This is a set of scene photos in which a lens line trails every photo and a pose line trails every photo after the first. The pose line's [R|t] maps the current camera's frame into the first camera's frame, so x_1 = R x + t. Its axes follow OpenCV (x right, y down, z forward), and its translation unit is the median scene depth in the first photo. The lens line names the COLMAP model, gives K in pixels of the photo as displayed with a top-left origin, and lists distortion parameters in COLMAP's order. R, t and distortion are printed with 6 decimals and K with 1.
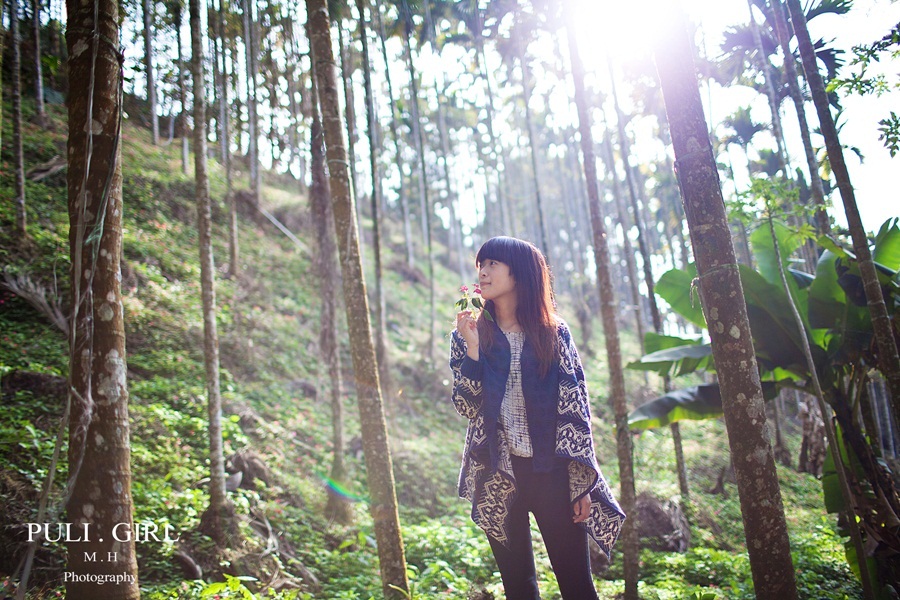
lens RADIAL K [[899.3, 0, 450.5], [0, 899.3, 298.4], [0, 0, 1]] dist [-0.014835, 0.000000]
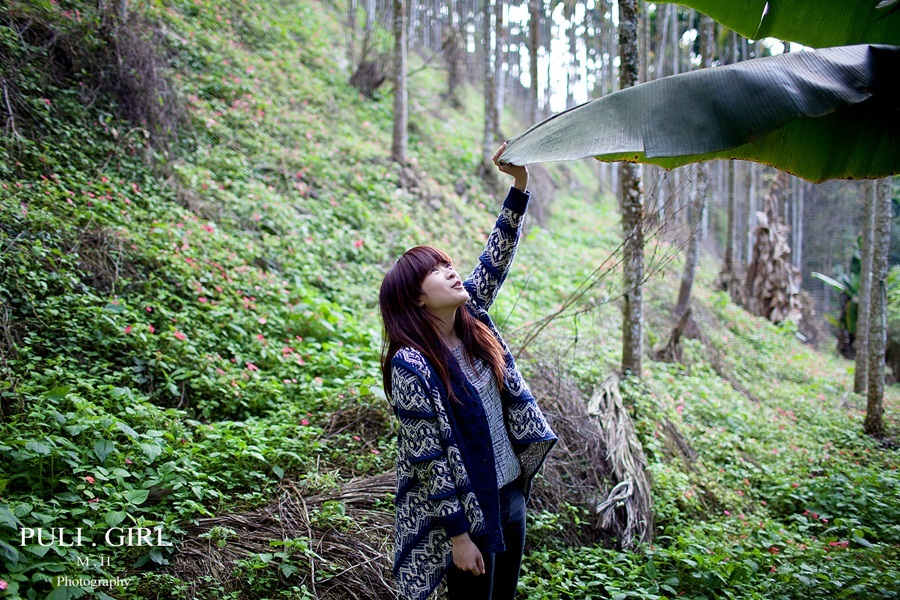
lens RADIAL K [[899.3, 0, 449.9], [0, 899.3, 300.5], [0, 0, 1]] dist [-0.014835, 0.000000]
pose [[0.982880, 0.087673, 0.162048, 0.106435], [-0.122390, 0.968119, 0.218554, 0.105374], [-0.137721, -0.234646, 0.962276, 0.632402]]
